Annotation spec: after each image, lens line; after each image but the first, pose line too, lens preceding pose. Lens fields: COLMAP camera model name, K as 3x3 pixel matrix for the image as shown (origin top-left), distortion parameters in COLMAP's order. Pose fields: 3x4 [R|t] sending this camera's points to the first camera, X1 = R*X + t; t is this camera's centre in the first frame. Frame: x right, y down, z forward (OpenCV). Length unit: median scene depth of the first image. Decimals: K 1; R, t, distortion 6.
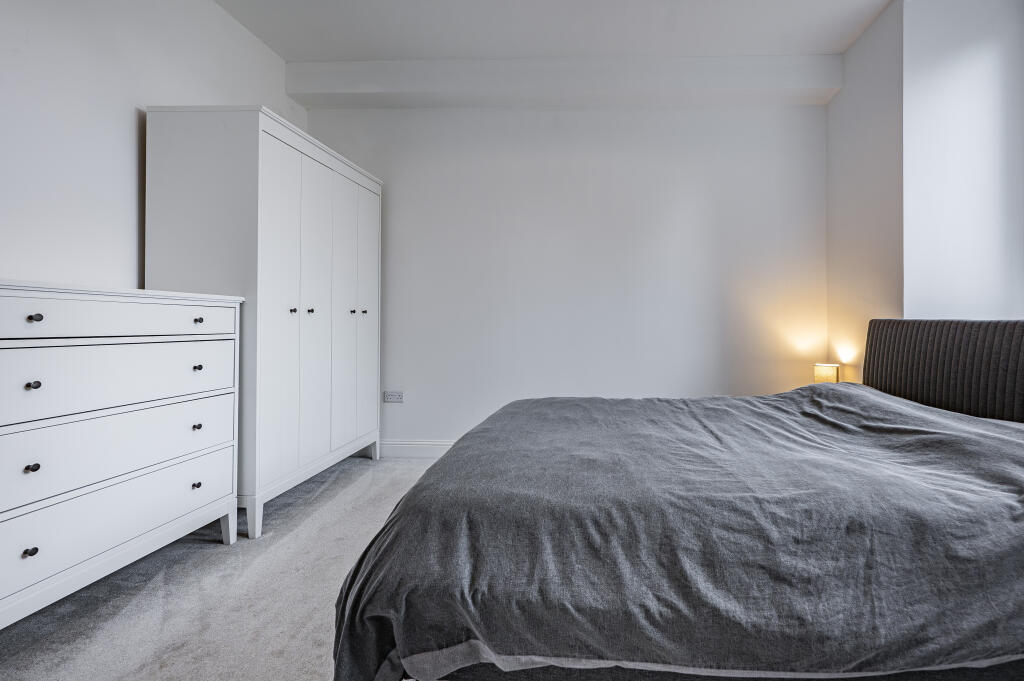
lens RADIAL K [[436.3, 0, 512.0], [0, 436.3, 340.5], [0, 0, 1]] dist [0.000525, 0.000085]
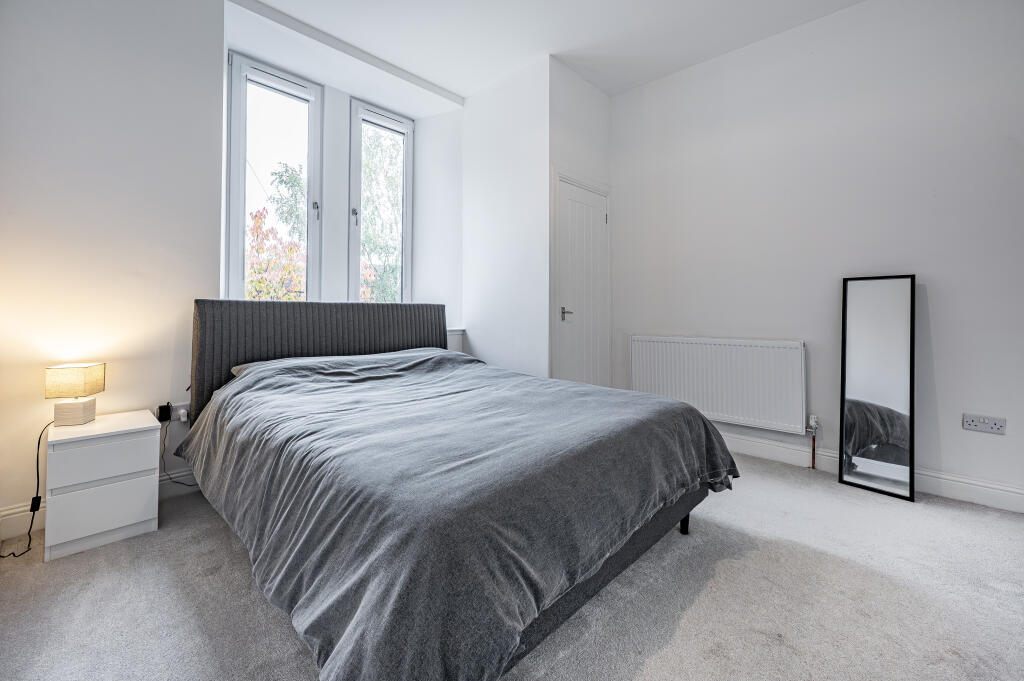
lens RADIAL K [[422.2, 0, 506.1], [0, 422.2, 302.2], [0, 0, 1]] dist [-0.001137, 0.000046]
pose [[-0.725312, -0.004031, 0.688409, -0.912337], [0.017685, 0.999544, 0.024486, -0.152666], [-0.688193, 0.029934, -0.724910, 3.547479]]
